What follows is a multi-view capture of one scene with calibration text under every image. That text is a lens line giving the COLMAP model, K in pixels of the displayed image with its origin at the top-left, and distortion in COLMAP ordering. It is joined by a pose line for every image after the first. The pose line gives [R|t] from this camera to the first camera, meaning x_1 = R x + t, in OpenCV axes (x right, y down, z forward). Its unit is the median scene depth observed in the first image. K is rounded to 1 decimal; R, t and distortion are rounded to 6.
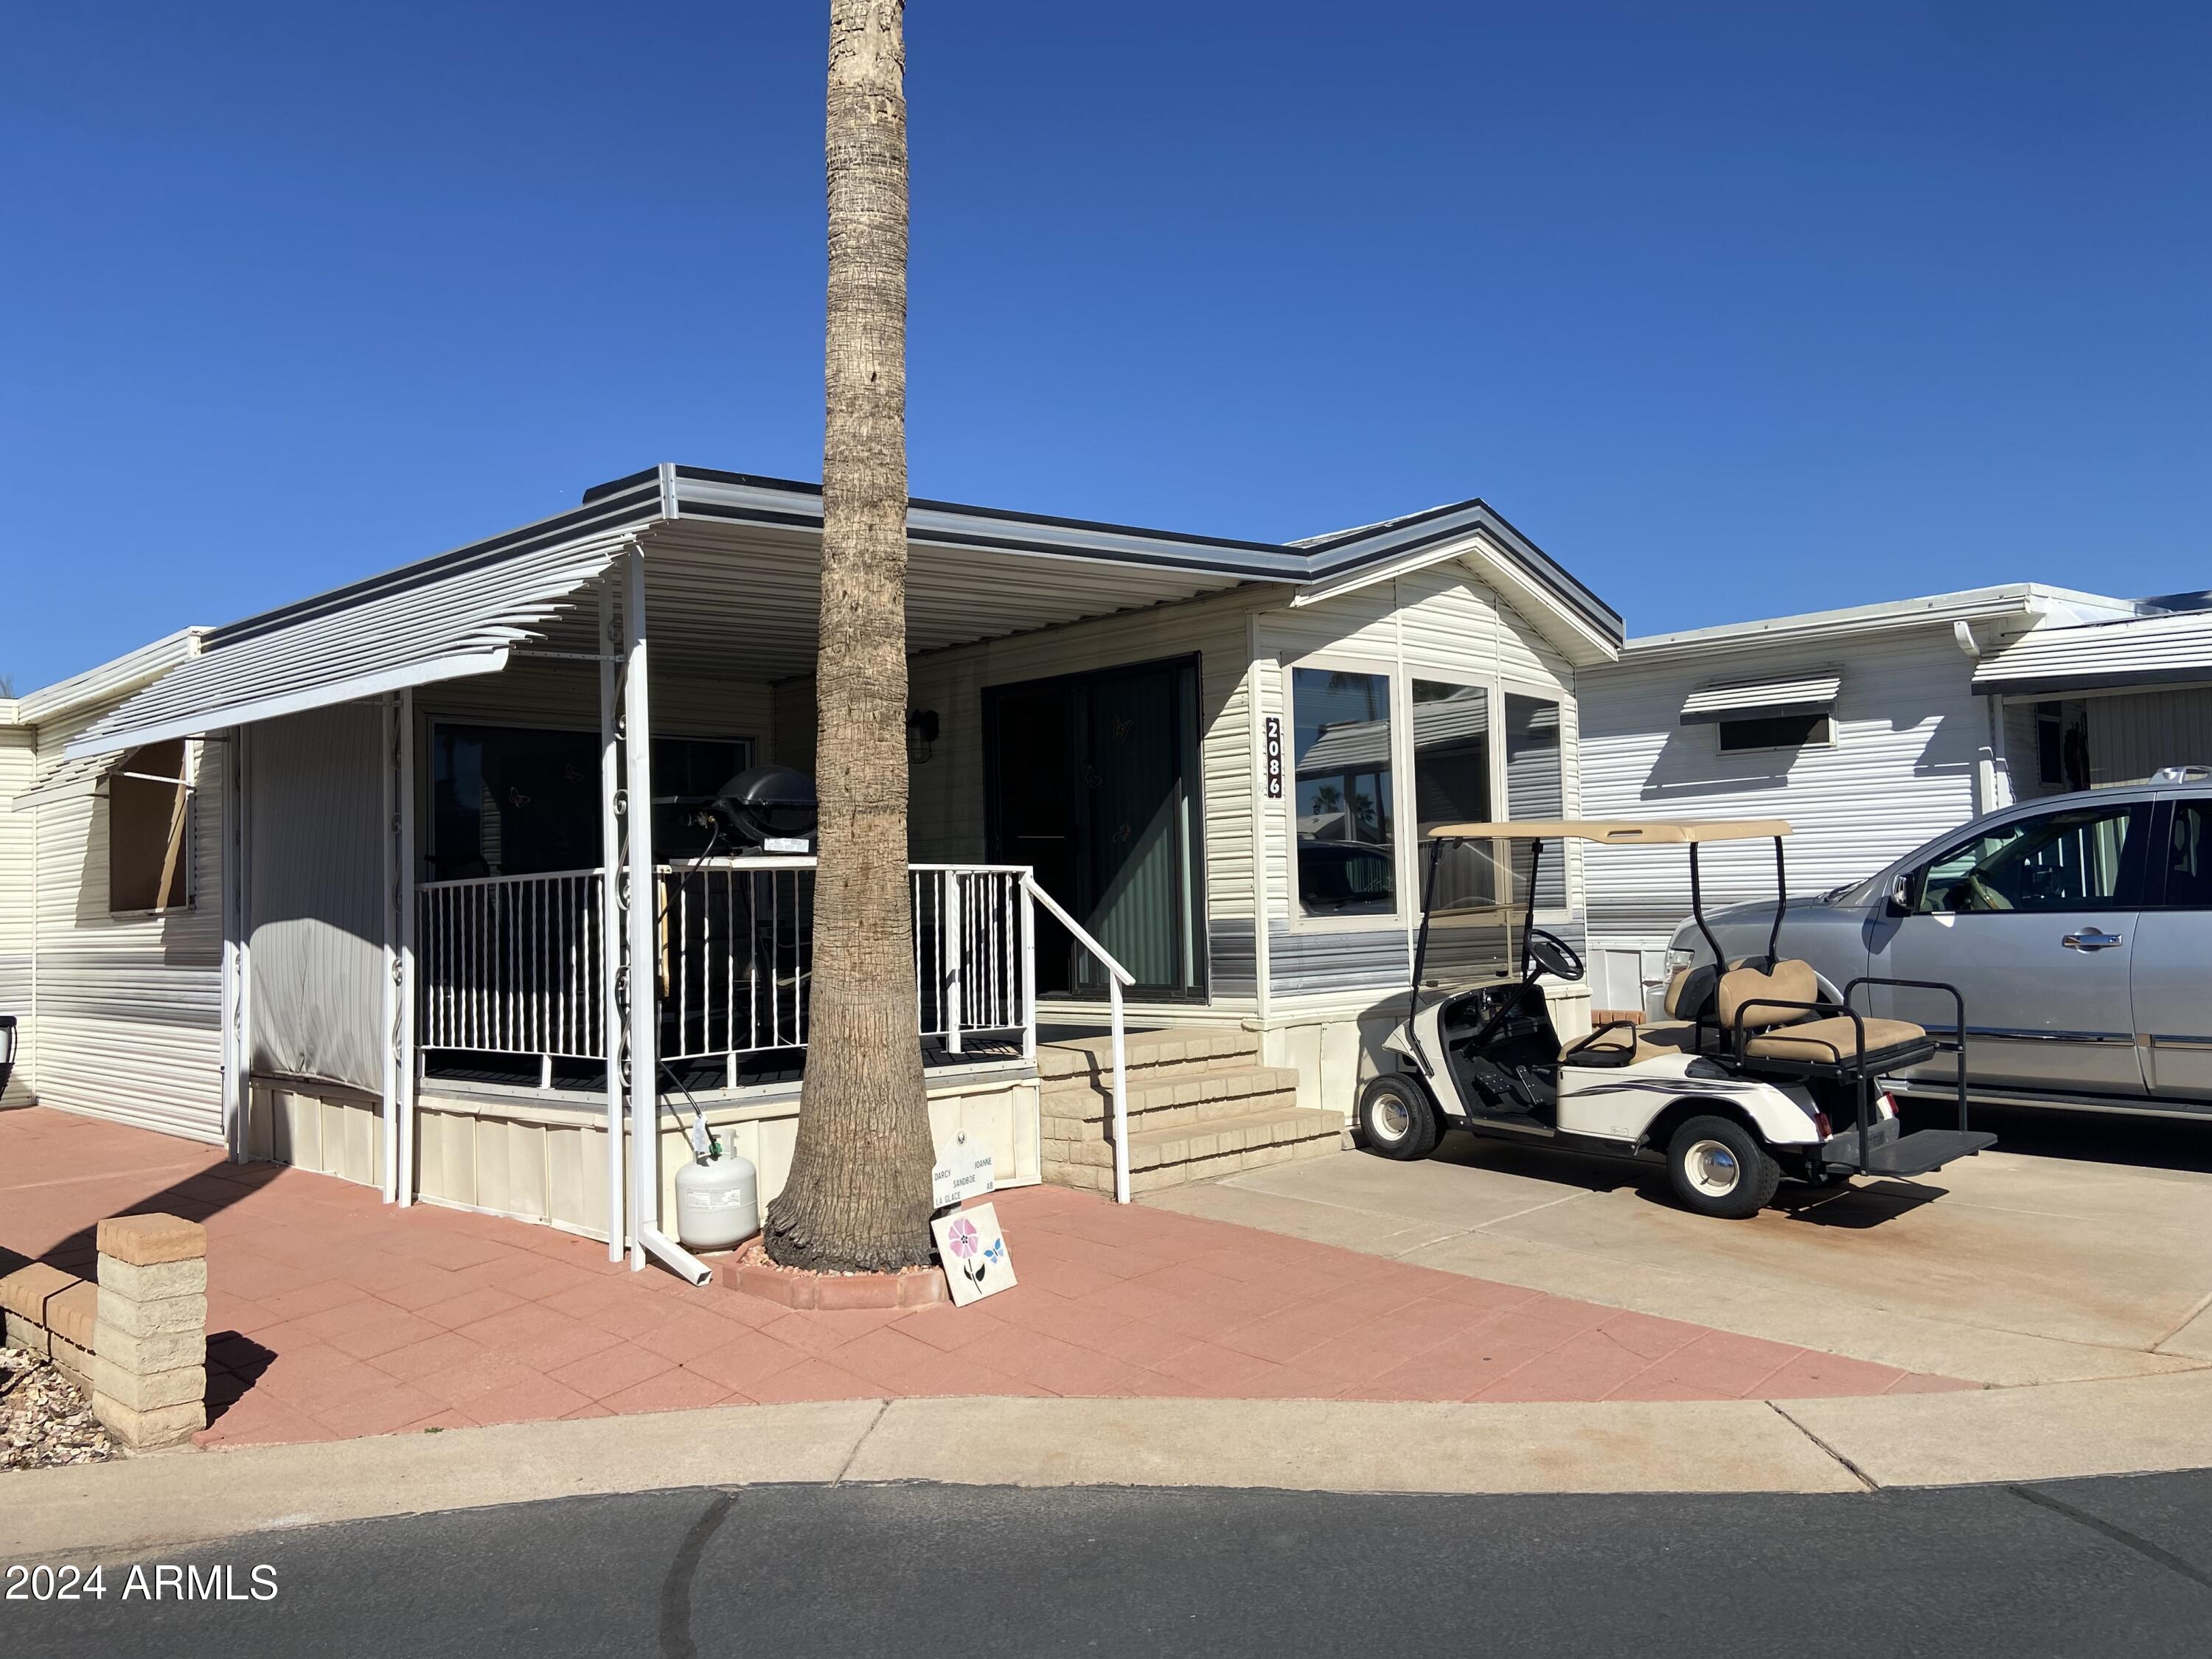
lens RADIAL K [[1652.0, 0, 1106.0], [0, 1652.0, 829.5], [0, 0, 1]] dist [0.084921, -0.131193]
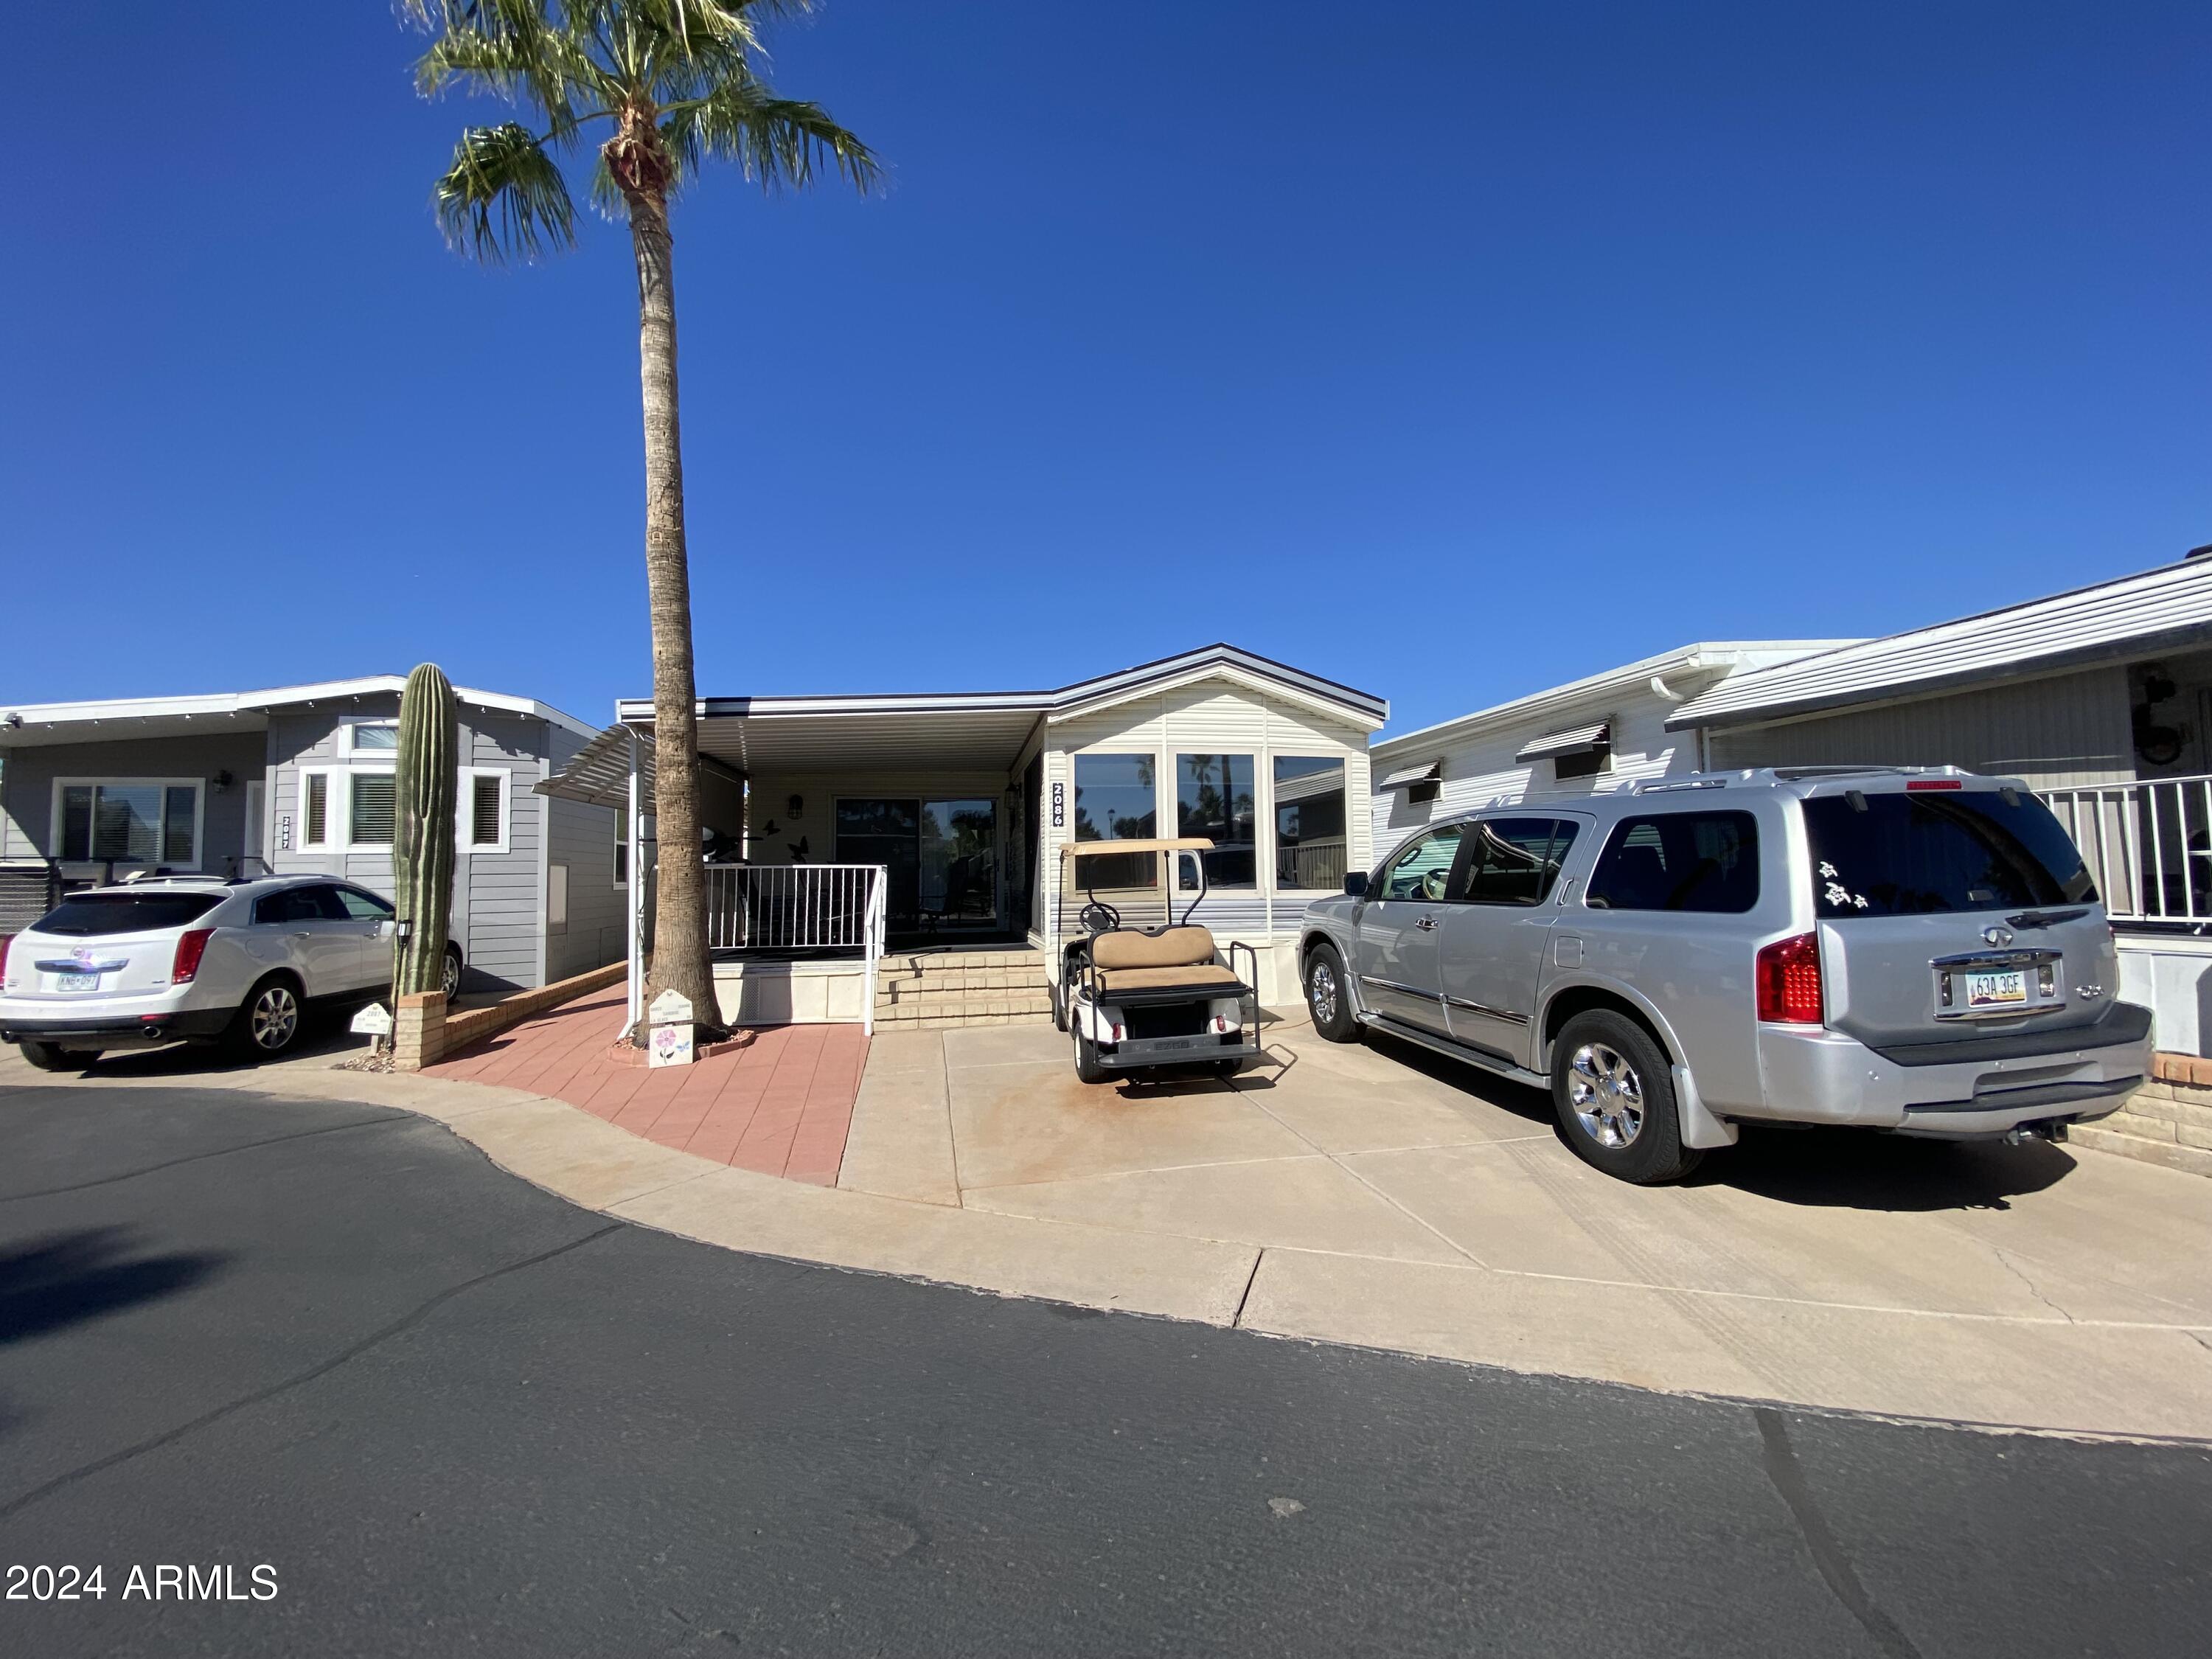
lens RADIAL K [[889.5, 0, 1119.7], [0, 889.5, 830.7], [0, 0, 1]] dist [0.029484, -0.027502]
pose [[0.831569, -0.015895, -0.555193, 0.668207], [0.017699, 0.999841, -0.002117, -0.011144], [0.555139, -0.008066, 0.831719, 0.211836]]
